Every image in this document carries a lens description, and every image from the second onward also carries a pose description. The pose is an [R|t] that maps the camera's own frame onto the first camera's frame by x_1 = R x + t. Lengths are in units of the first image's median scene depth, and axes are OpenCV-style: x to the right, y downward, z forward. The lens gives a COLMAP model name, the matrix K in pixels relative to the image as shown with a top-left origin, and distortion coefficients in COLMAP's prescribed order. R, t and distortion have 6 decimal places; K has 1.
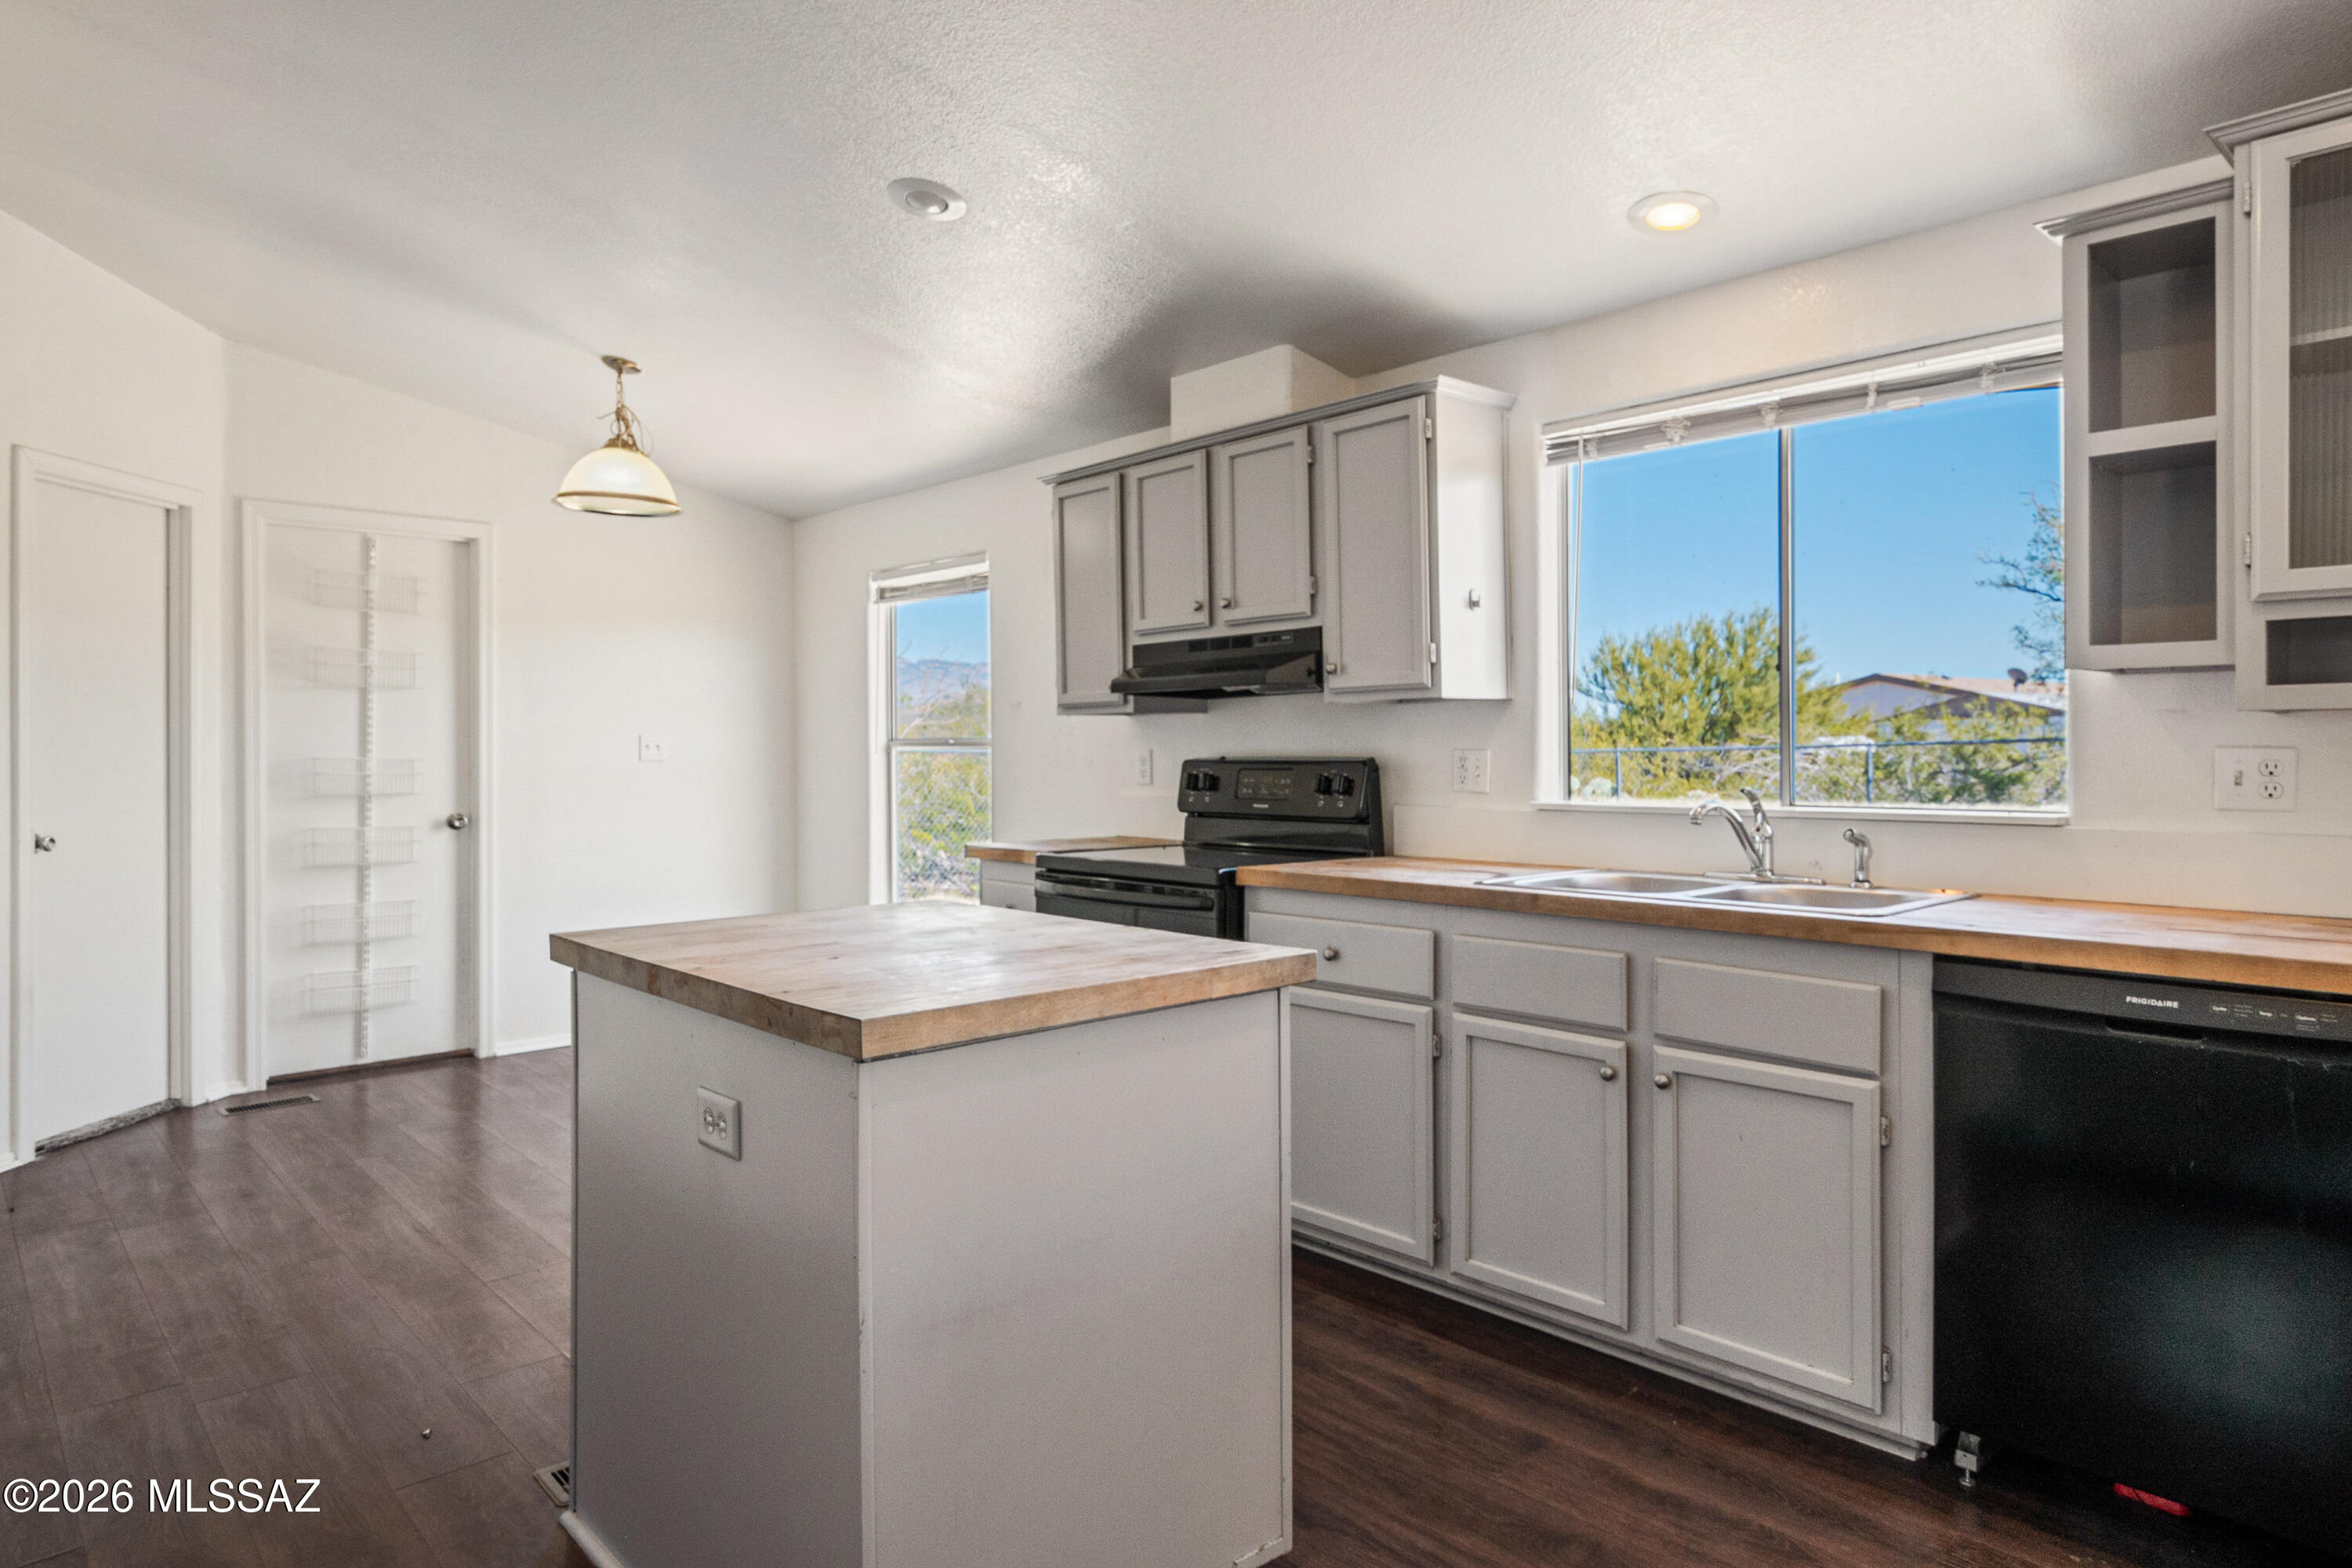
lens RADIAL K [[1368.9, 0, 1170.4], [0, 1368.9, 756.8], [0, 0, 1]] dist [-0.003891, -0.000651]
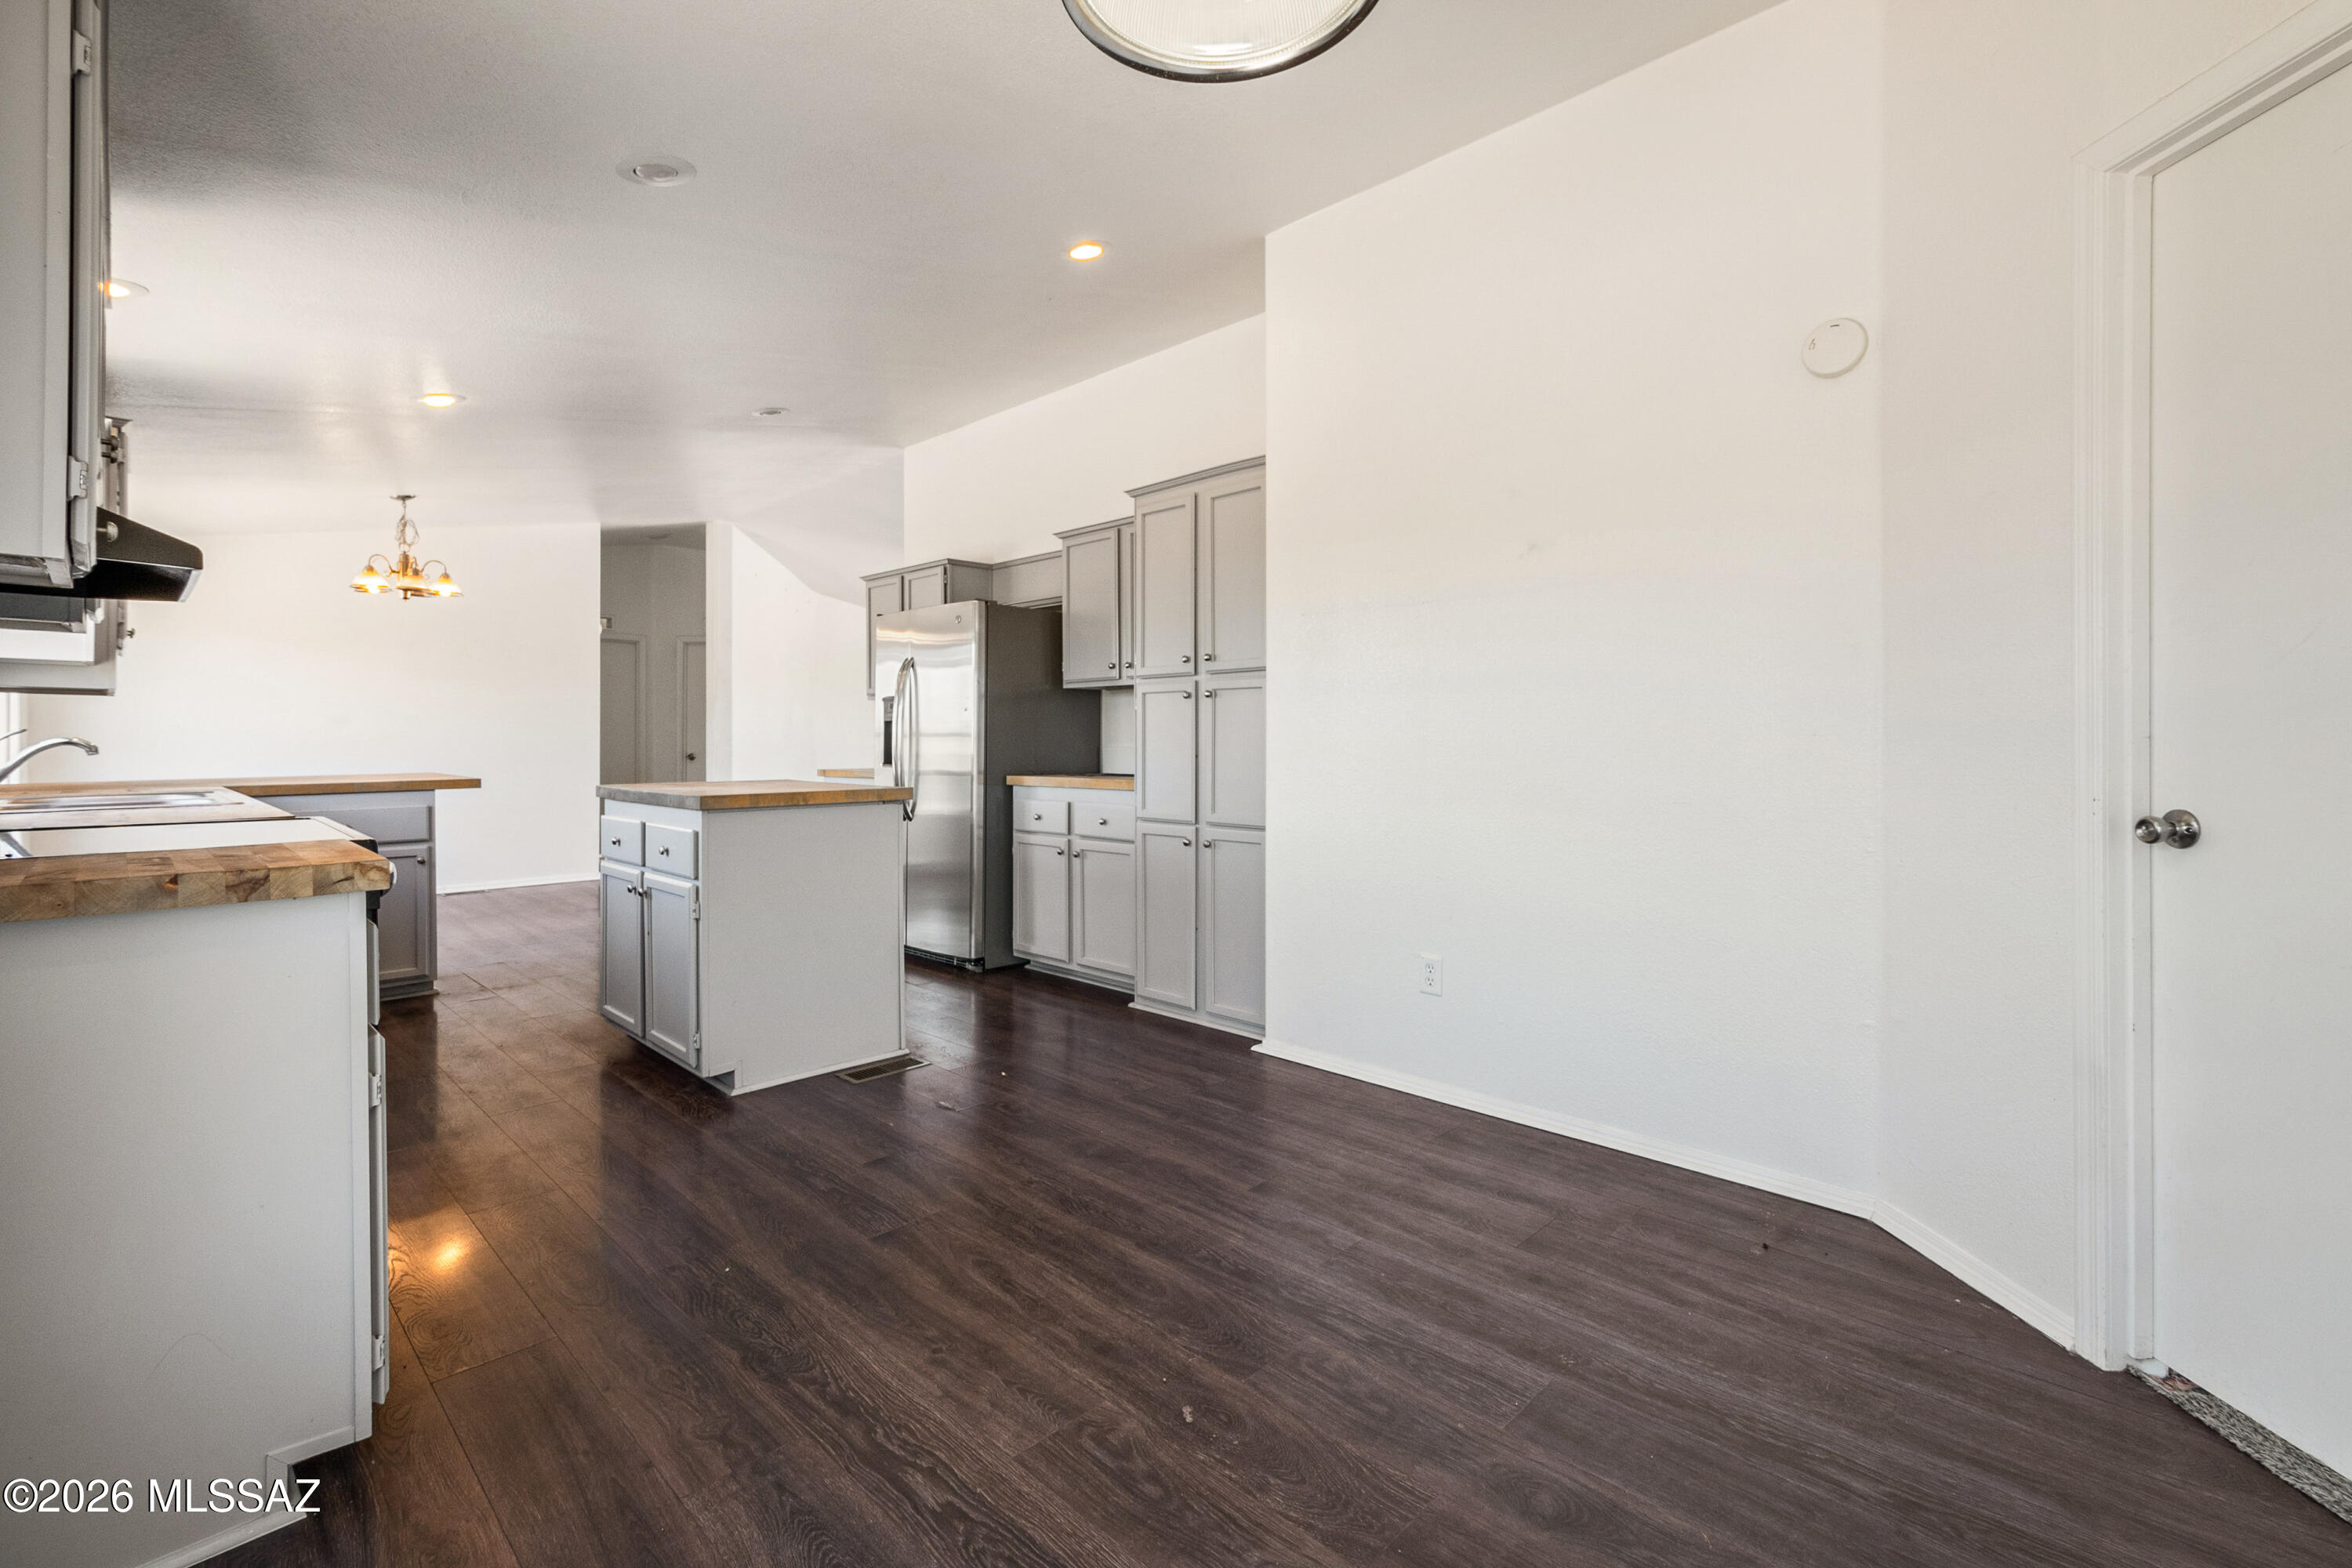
lens RADIAL K [[1036.6, 0, 1167.7], [0, 1036.6, 744.0], [0, 0, 1]] dist [0.004918, 0.000213]
pose [[-0.998815, 0.005375, -0.048362, -0.441517], [0.004849, 0.999928, 0.010982, 0.023852], [0.048418, 0.010734, -0.998770, 1.514841]]
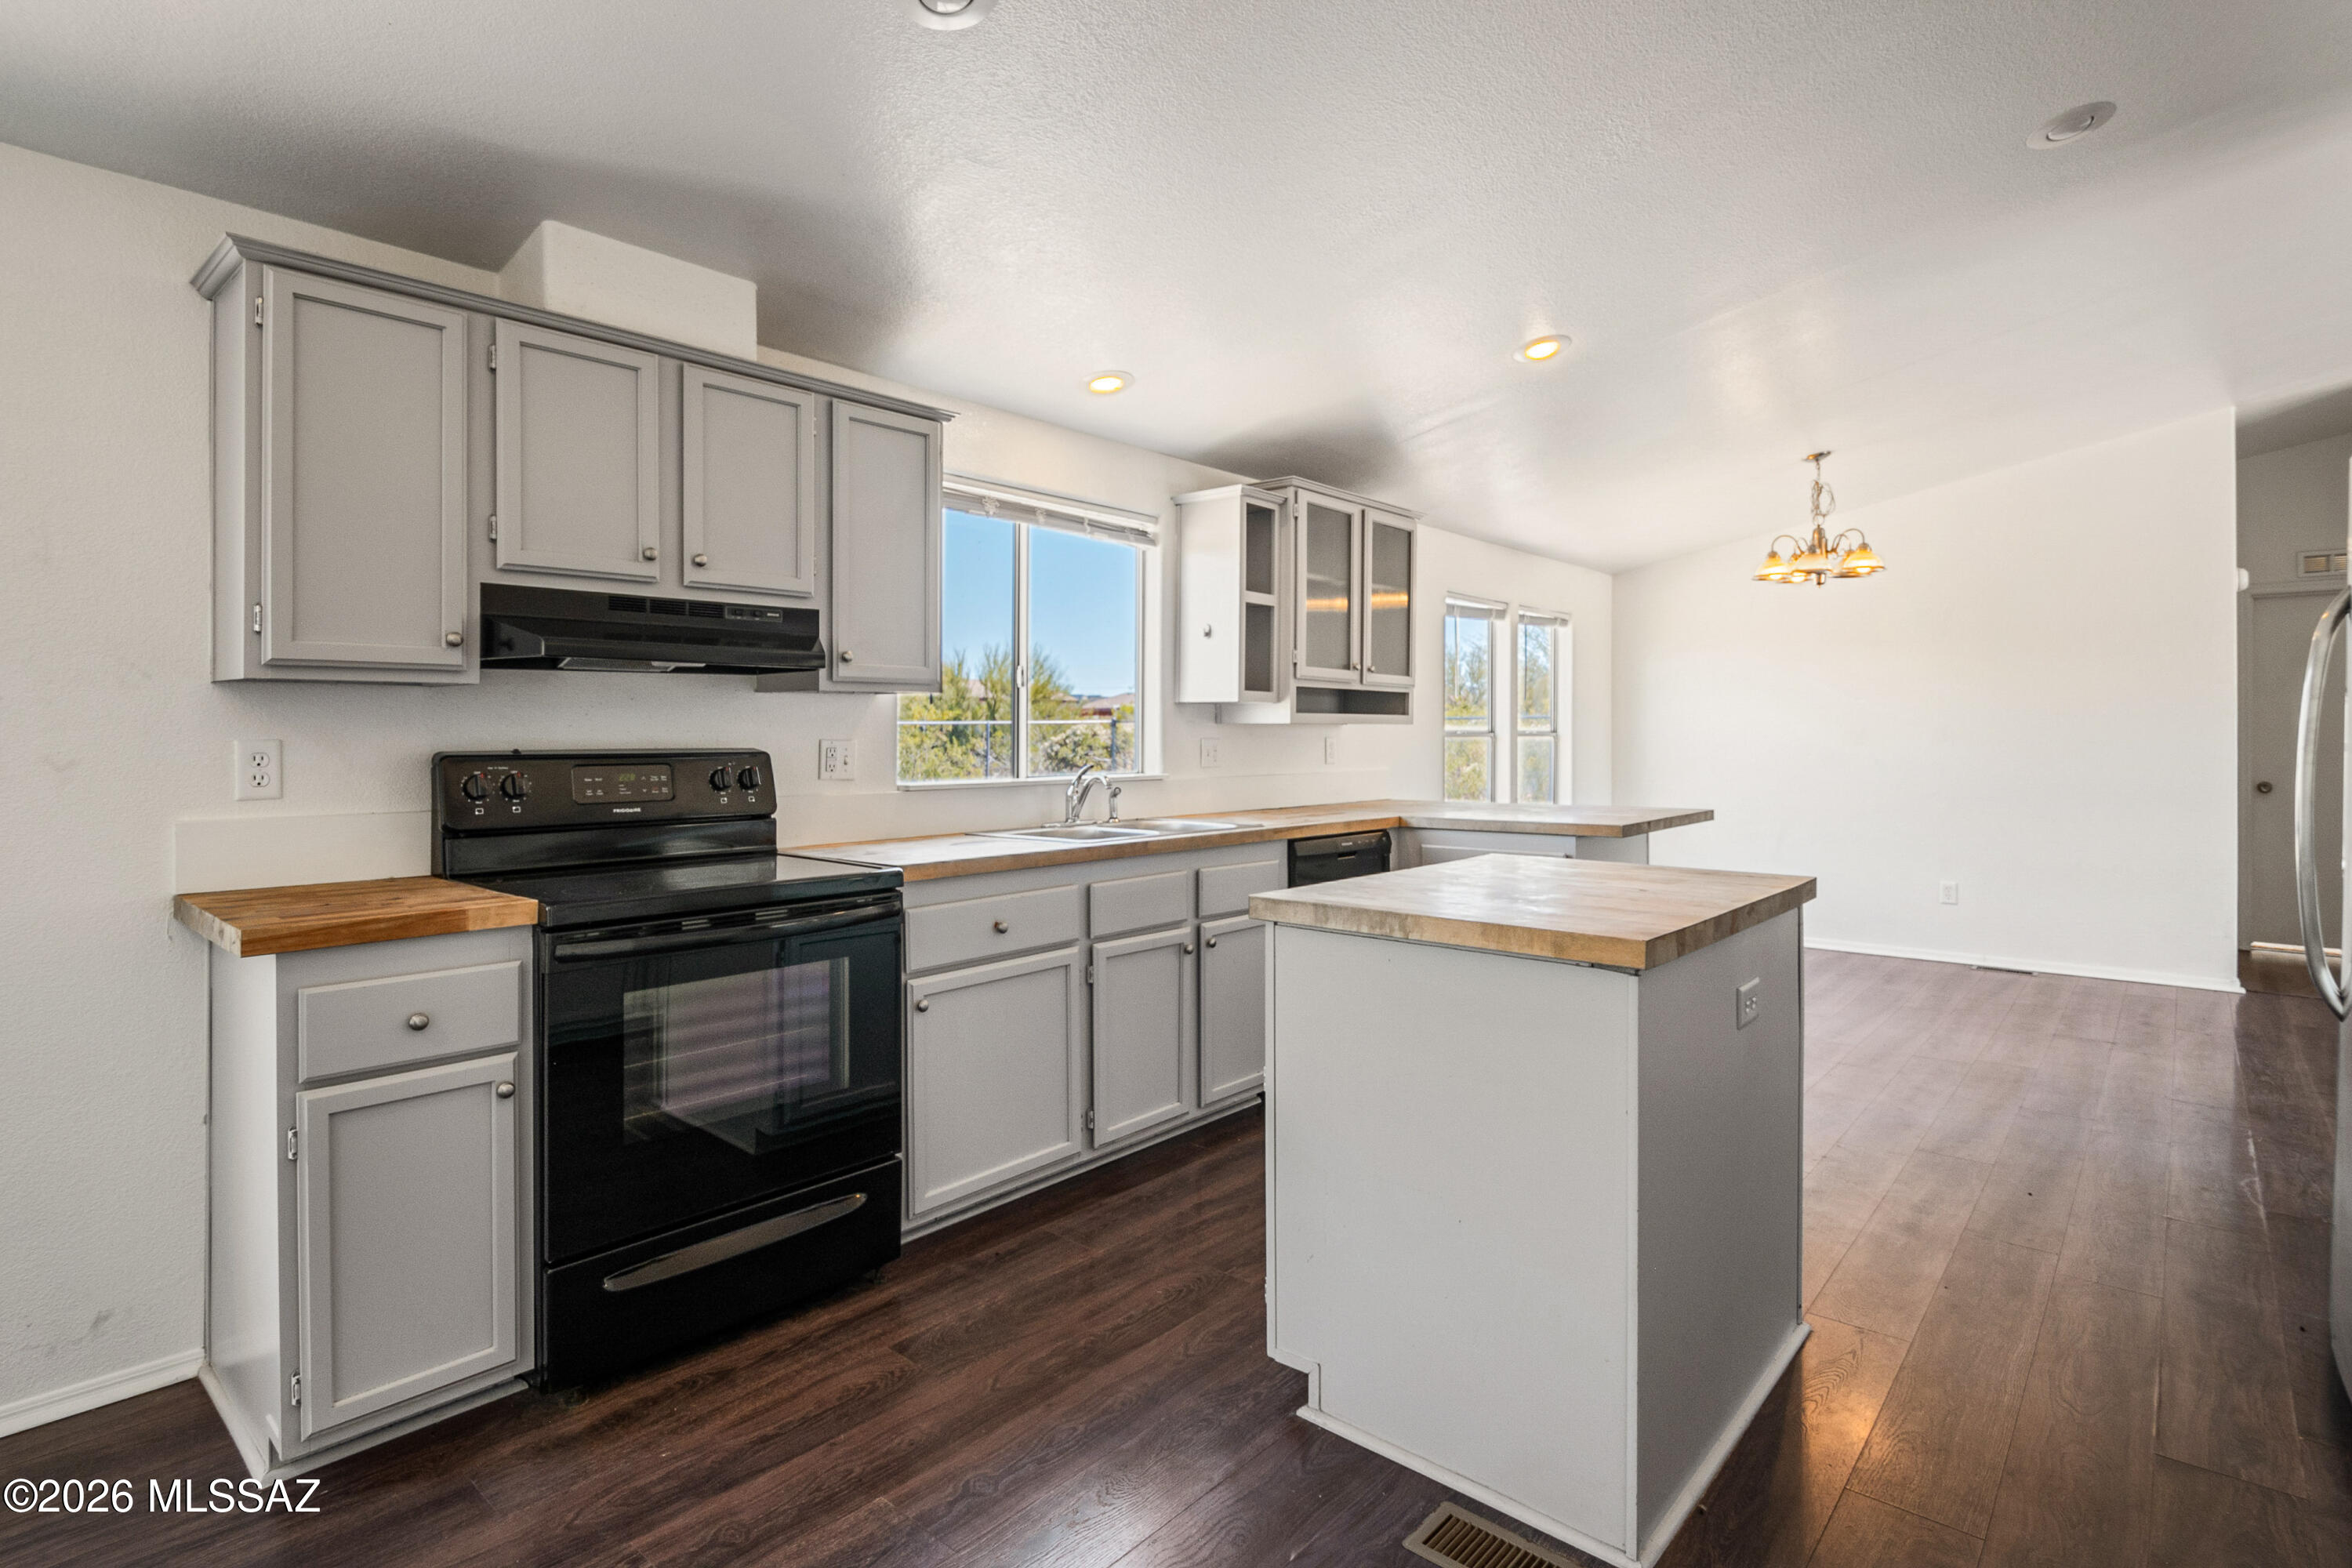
lens RADIAL K [[1155.9, 0, 1171.3], [0, 1155.9, 728.7], [0, 0, 1]] dist [-0.006663, -0.001019]
pose [[-0.104155, 0.009832, 0.994512, -0.665490], [0.006018, 0.999939, -0.009255, -0.003869], [-0.994543, 0.005021, -0.104208, 0.784974]]
